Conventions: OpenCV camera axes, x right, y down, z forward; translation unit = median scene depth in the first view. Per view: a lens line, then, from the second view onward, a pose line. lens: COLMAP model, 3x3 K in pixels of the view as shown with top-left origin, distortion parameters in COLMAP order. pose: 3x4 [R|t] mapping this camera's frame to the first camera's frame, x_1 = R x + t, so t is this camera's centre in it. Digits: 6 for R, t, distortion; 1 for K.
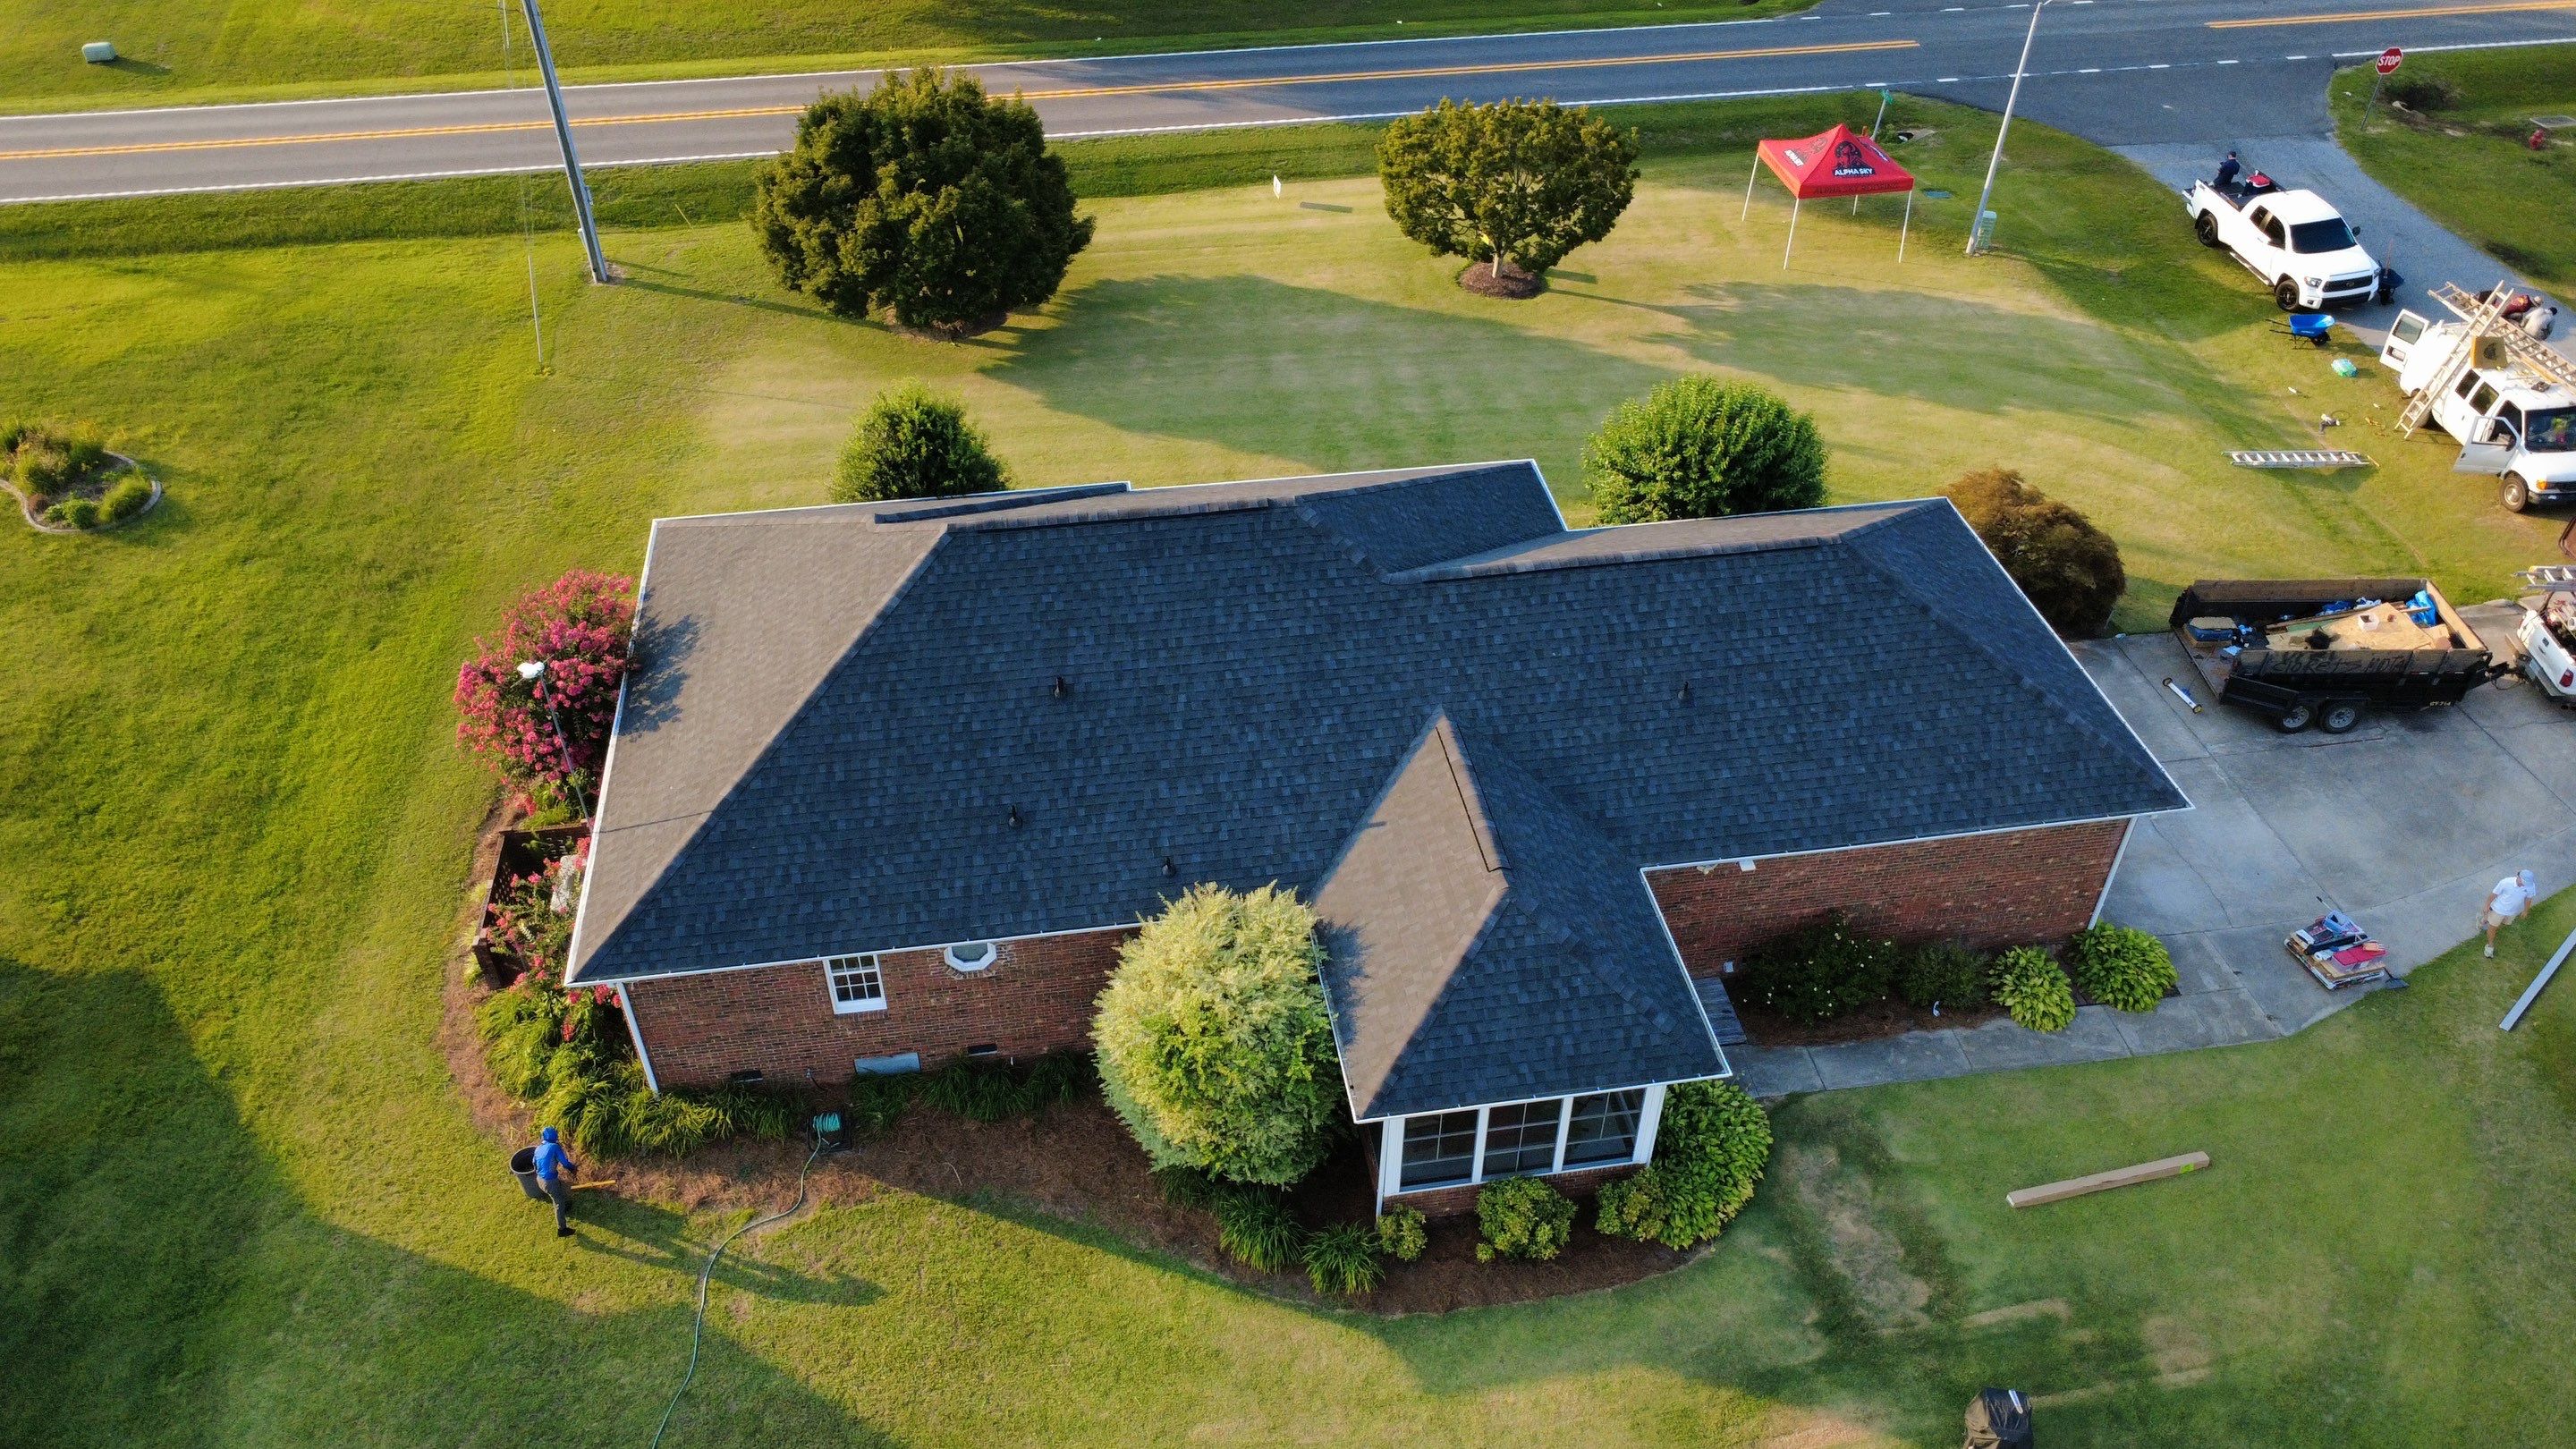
lens RADIAL K [[1868.3, 0, 1288.0], [0, 1868.3, 724.5], [0, 0, 1]] dist [0.001186, 0.001117]
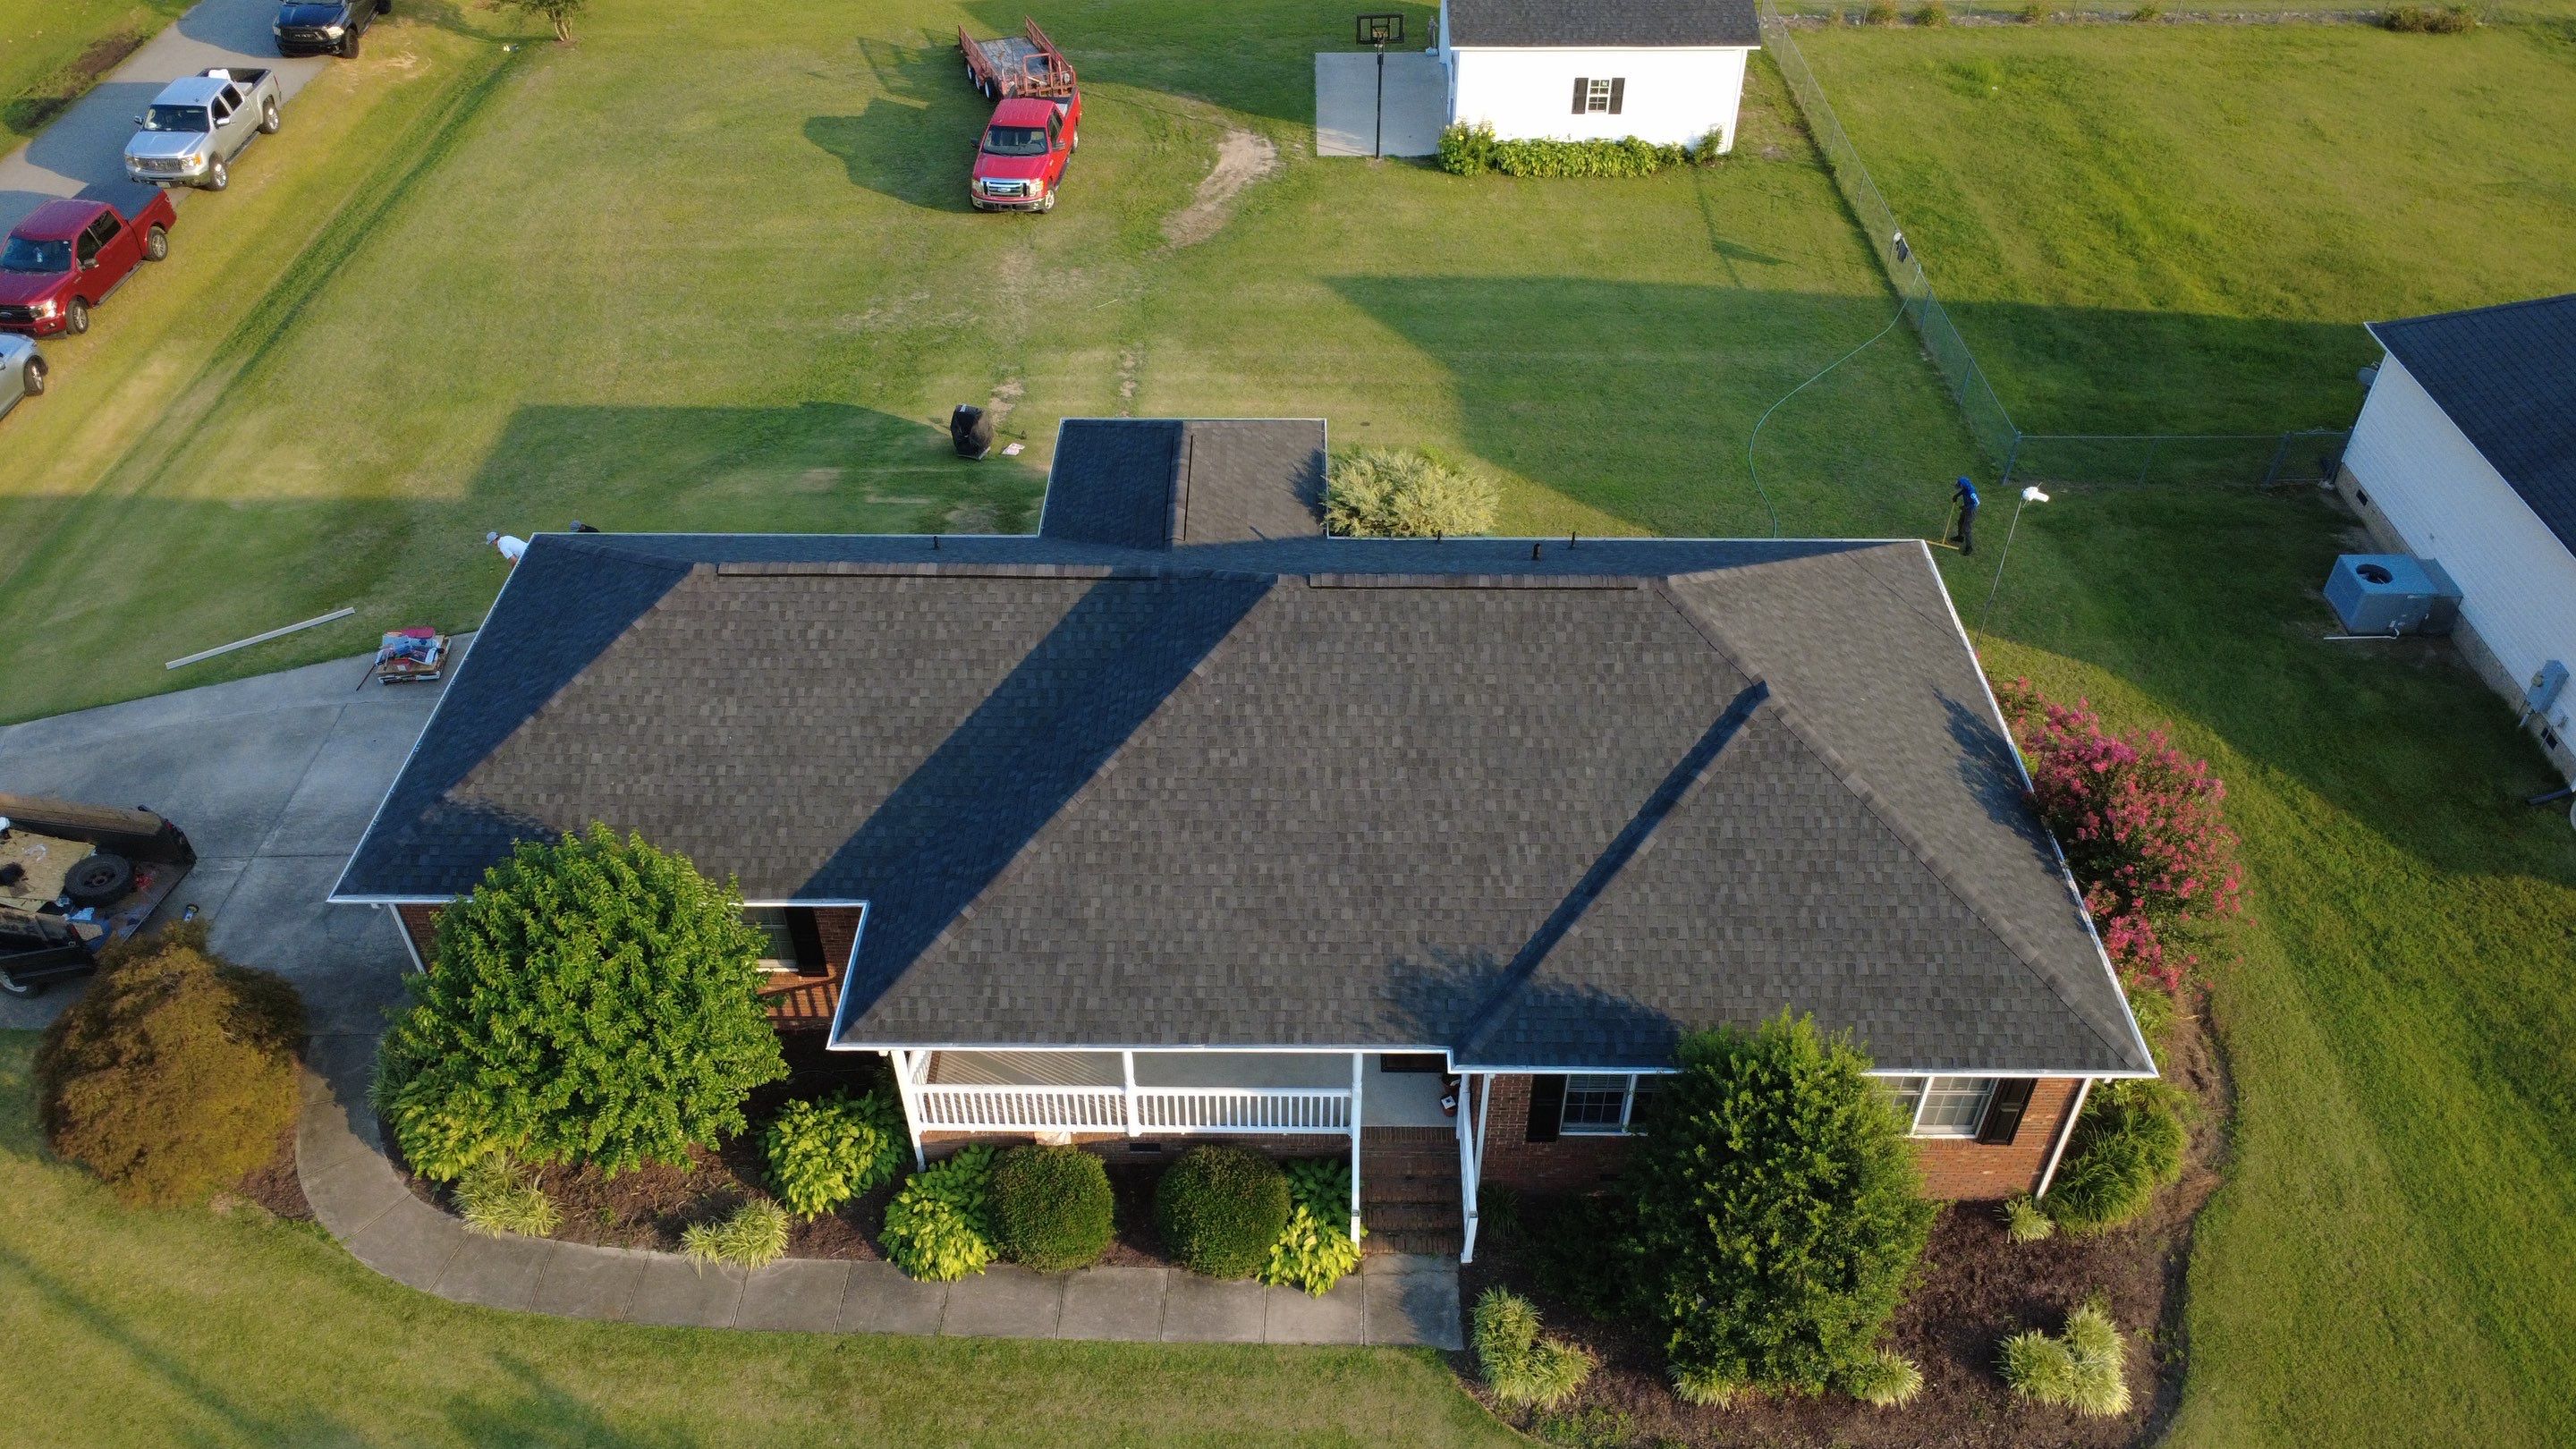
lens RADIAL K [[1868.3, 0, 1288.0], [0, 1868.3, 724.5], [0, 0, 1]] dist [0.001186, 0.001117]
pose [[-0.986238, -0.108218, 0.124992, -0.126752], [0.102962, 0.189488, 0.976470, -1.034652], [-0.129356, 0.975901, -0.175738, 1.302508]]
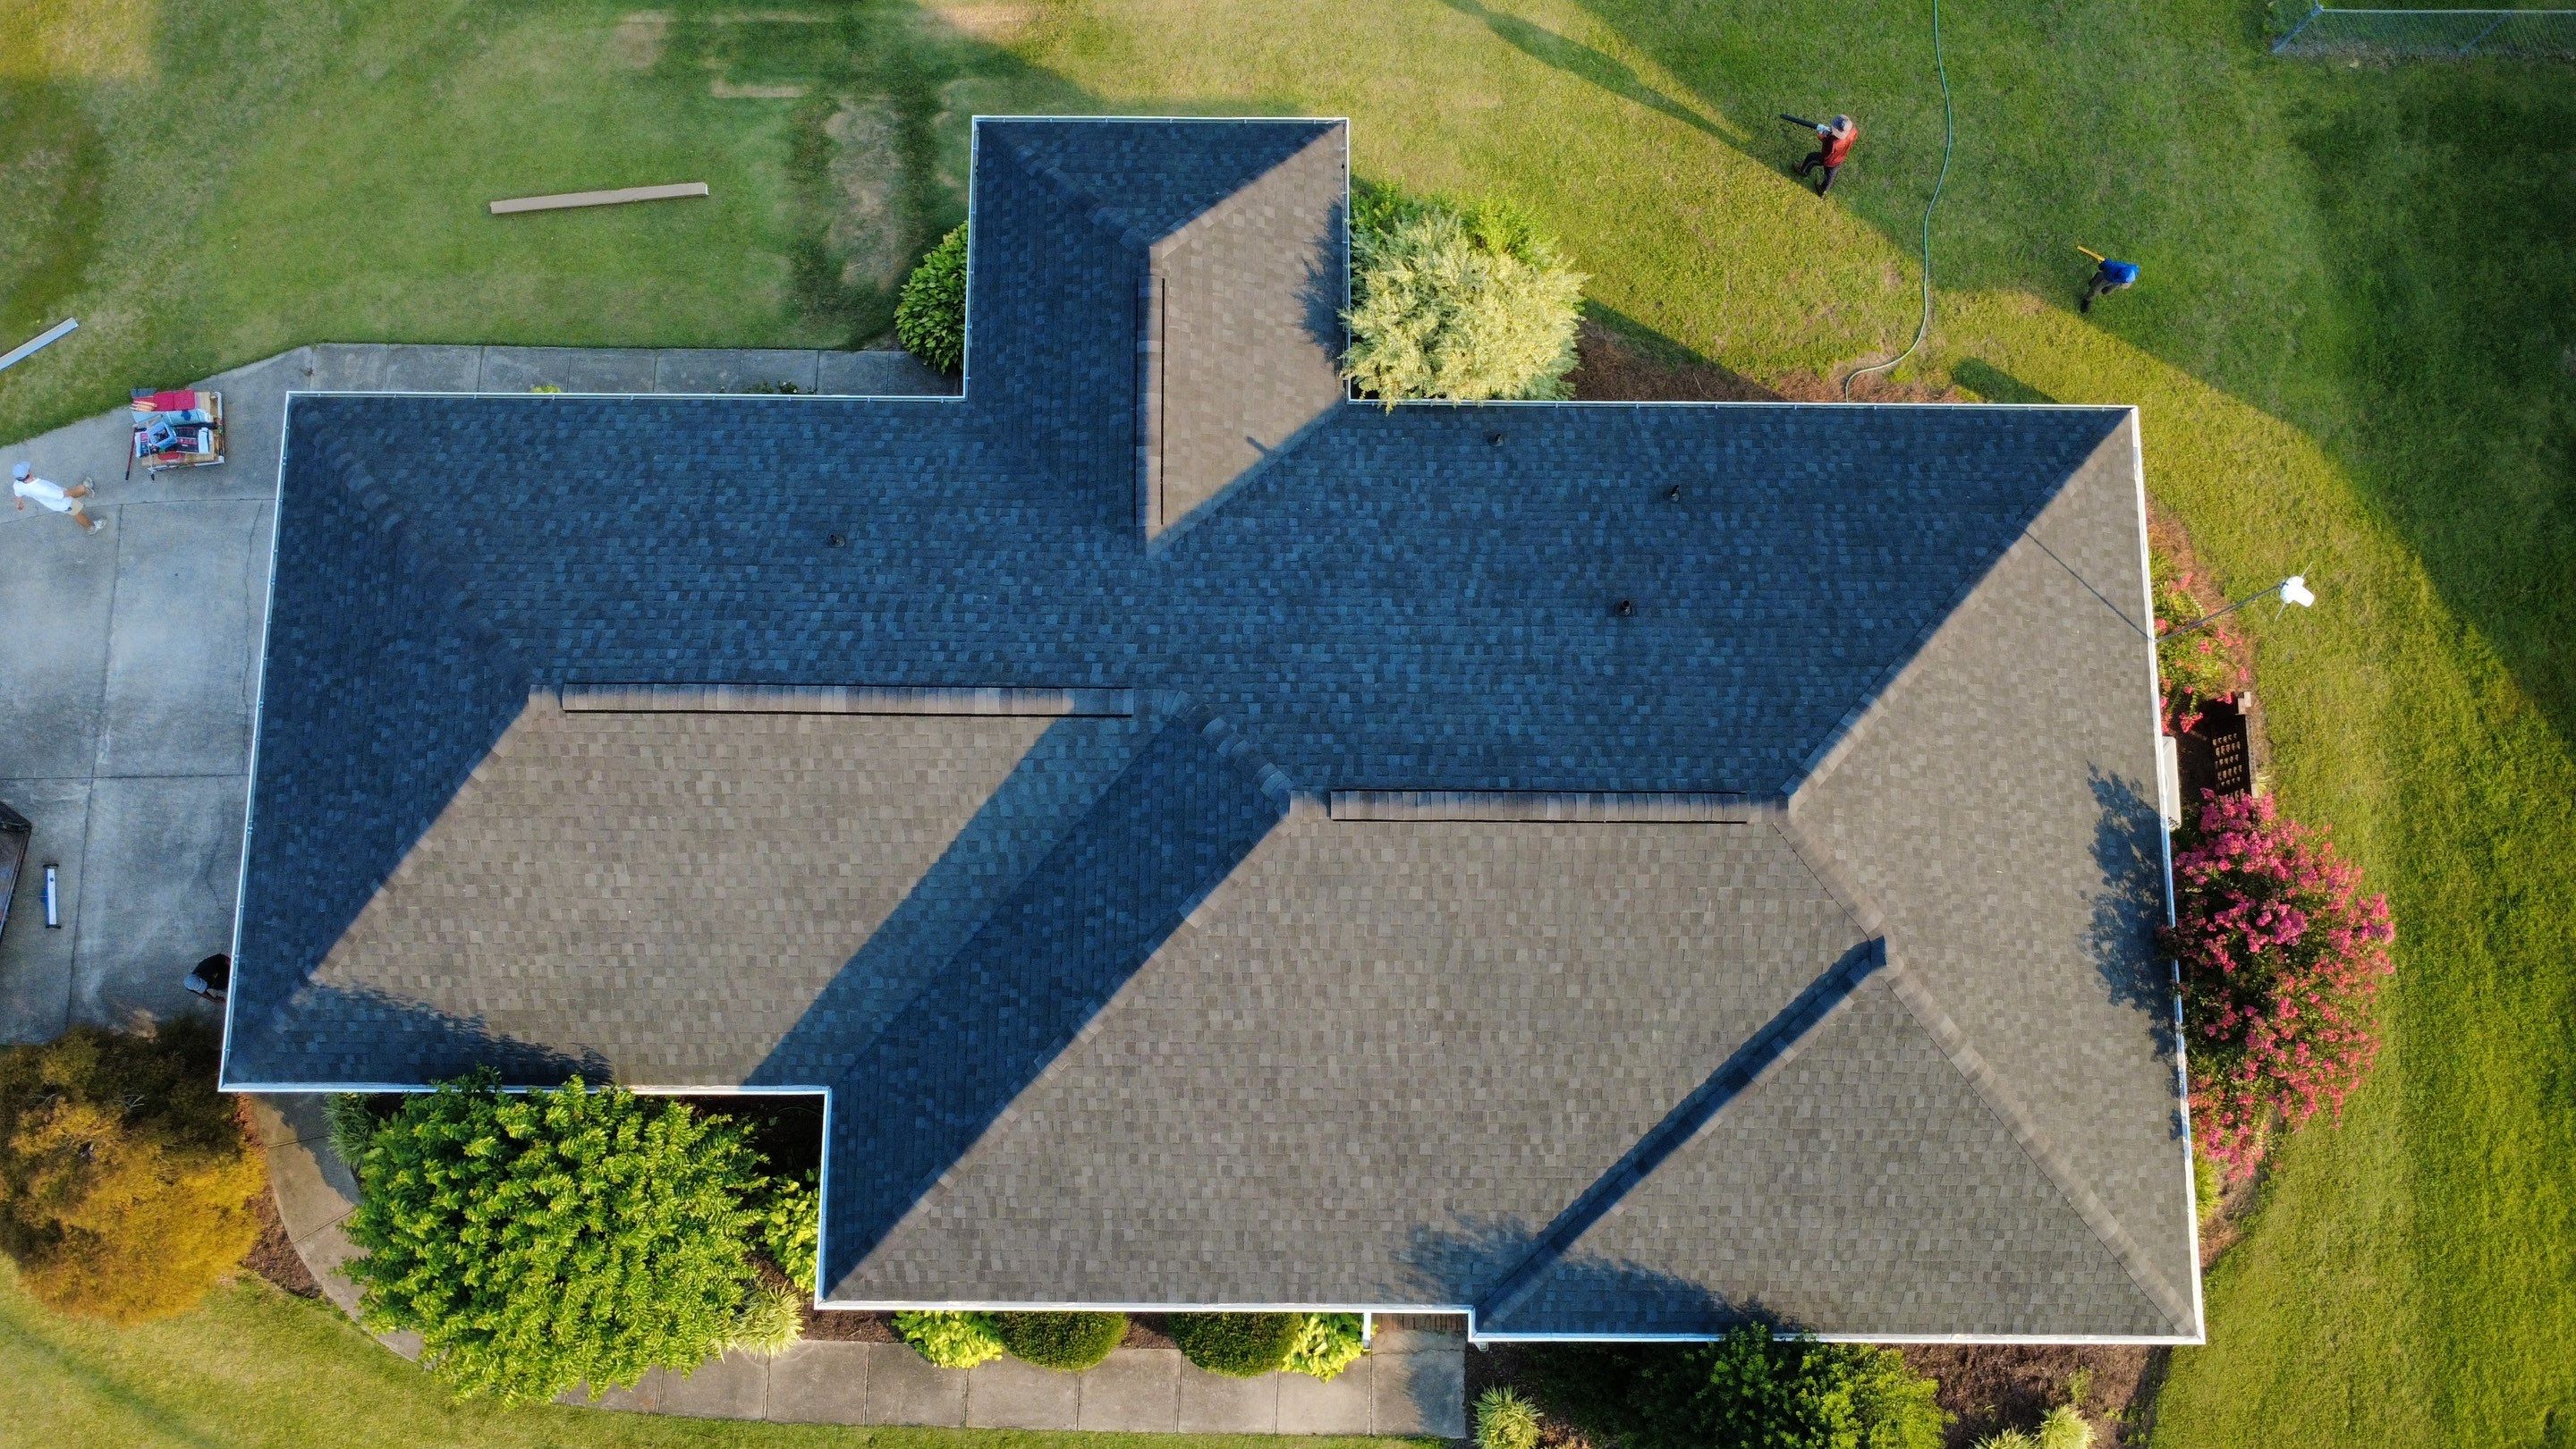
lens RADIAL K [[1868.3, 0, 1288.0], [0, 1868.3, 724.5], [0, 0, 1]] dist [0.001186, 0.001117]
pose [[-0.986976, -0.159917, 0.017463, -0.002999], [0.094452, -0.488190, 0.867611, -0.751313], [-0.130221, 0.857961, 0.496936, 0.672851]]
